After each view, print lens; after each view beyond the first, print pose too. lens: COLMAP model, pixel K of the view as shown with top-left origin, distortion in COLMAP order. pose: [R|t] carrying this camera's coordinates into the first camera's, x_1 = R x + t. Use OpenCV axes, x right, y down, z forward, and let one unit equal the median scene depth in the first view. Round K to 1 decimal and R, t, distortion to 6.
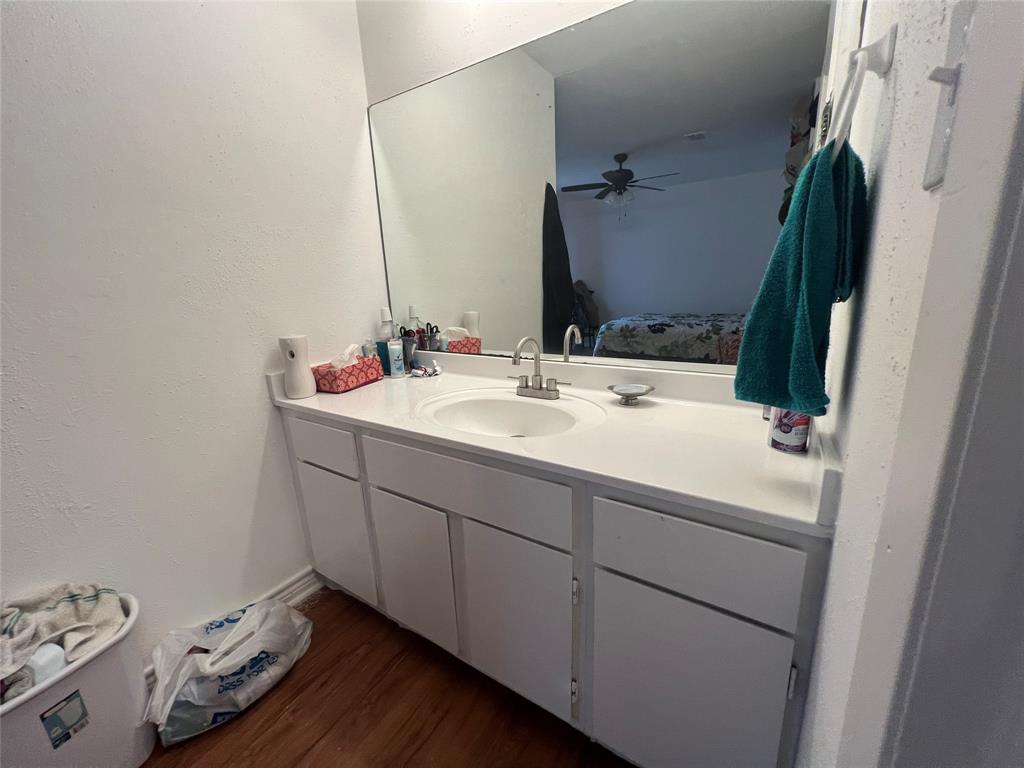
lens RADIAL K [[409.5, 0, 508.9], [0, 409.5, 381.2], [0, 0, 1]] dist [-0.000599, 0.000351]
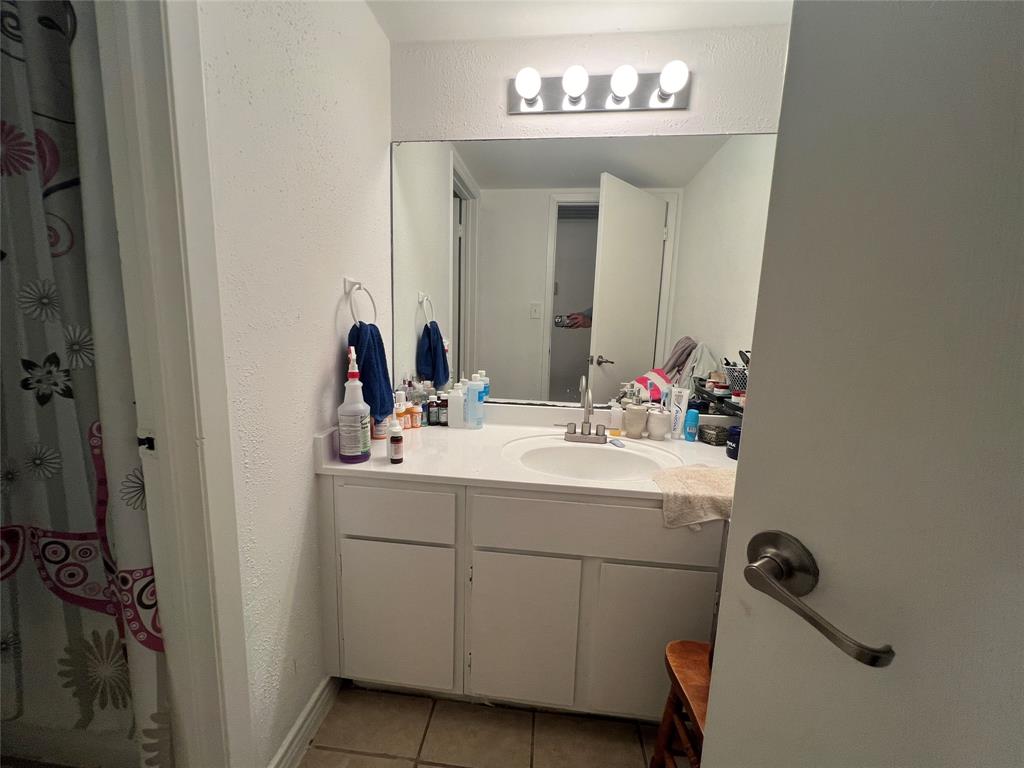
lens RADIAL K [[409.5, 0, 508.9], [0, 409.5, 381.2], [0, 0, 1]] dist [-0.000599, 0.000351]
pose [[0.886591, 0.008631, 0.462473, -0.629034], [0.032274, 0.996235, -0.080465, -0.042783], [-0.461426, 0.086265, 0.882975, 0.097064]]
